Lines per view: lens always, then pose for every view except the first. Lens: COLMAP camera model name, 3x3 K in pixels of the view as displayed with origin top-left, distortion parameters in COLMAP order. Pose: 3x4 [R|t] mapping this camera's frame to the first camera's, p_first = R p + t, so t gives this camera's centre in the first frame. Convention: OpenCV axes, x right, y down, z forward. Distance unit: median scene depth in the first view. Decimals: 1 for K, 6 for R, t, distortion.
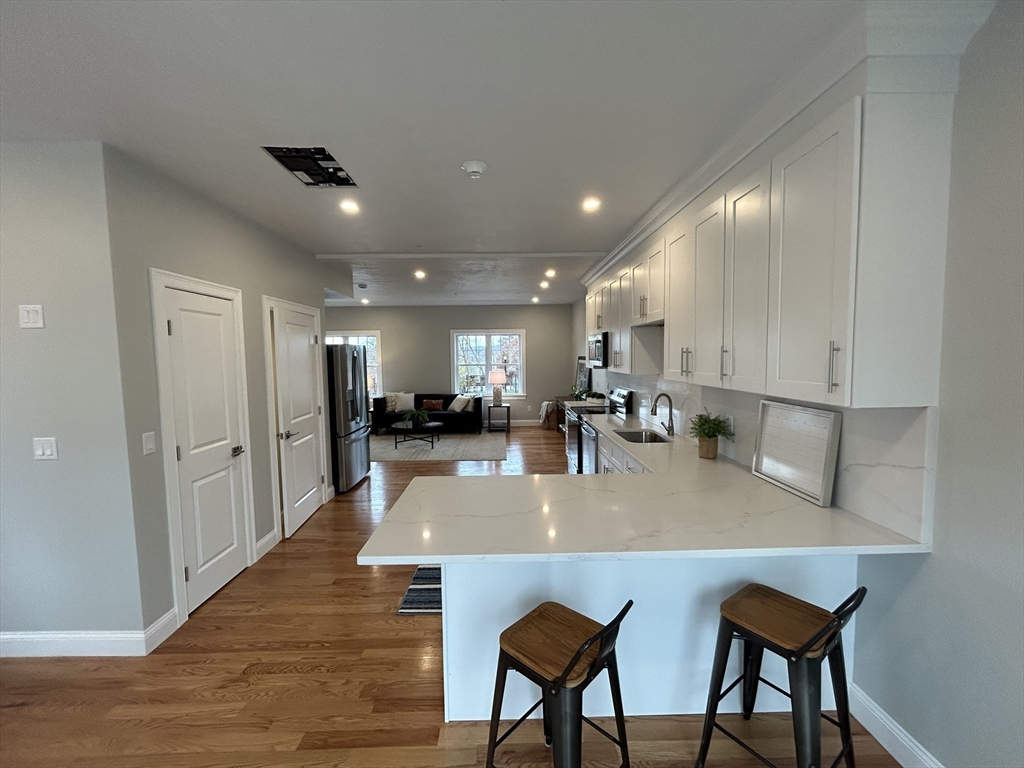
lens RADIAL K [[411.0, 0, 512.0], [0, 411.0, 384.0], [0, 0, 1]] dist [0.002011, -0.000201]
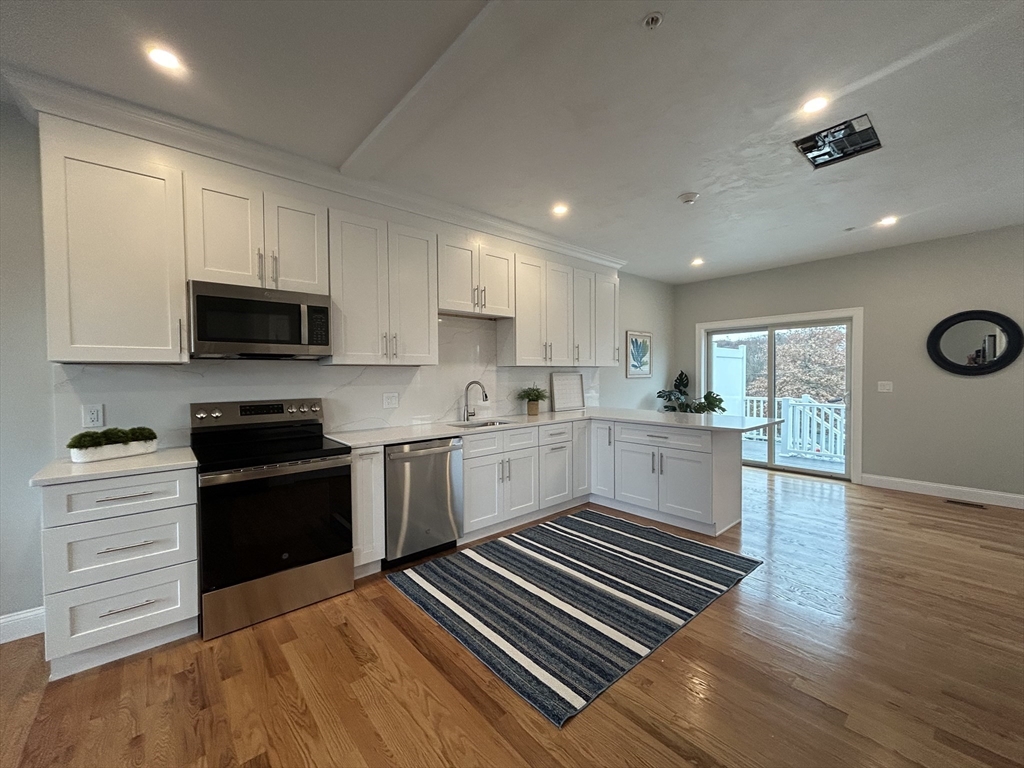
lens RADIAL K [[411.0, 0, 512.0], [0, 411.0, 384.0], [0, 0, 1]] dist [0.002011, -0.000201]
pose [[-0.642292, -0.001007, 0.766459, -0.235603], [0.071004, 0.995621, 0.060809, -0.012679], [-0.763164, 0.093478, -0.639408, 0.740228]]
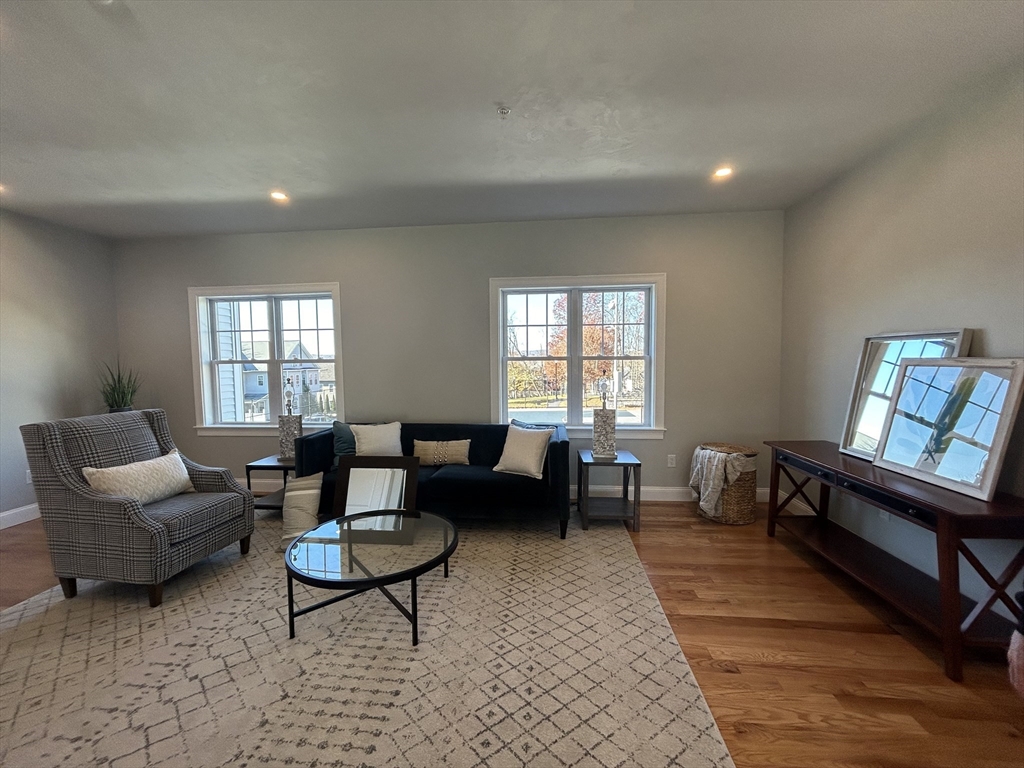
lens RADIAL K [[411.0, 0, 512.0], [0, 411.0, 384.0], [0, 0, 1]] dist [0.002011, -0.000201]
pose [[0.993823, 0.007221, -0.110743, -0.089686], [-0.013110, 0.998533, -0.052543, 0.004418], [0.110201, 0.053670, 0.992459, 0.683771]]
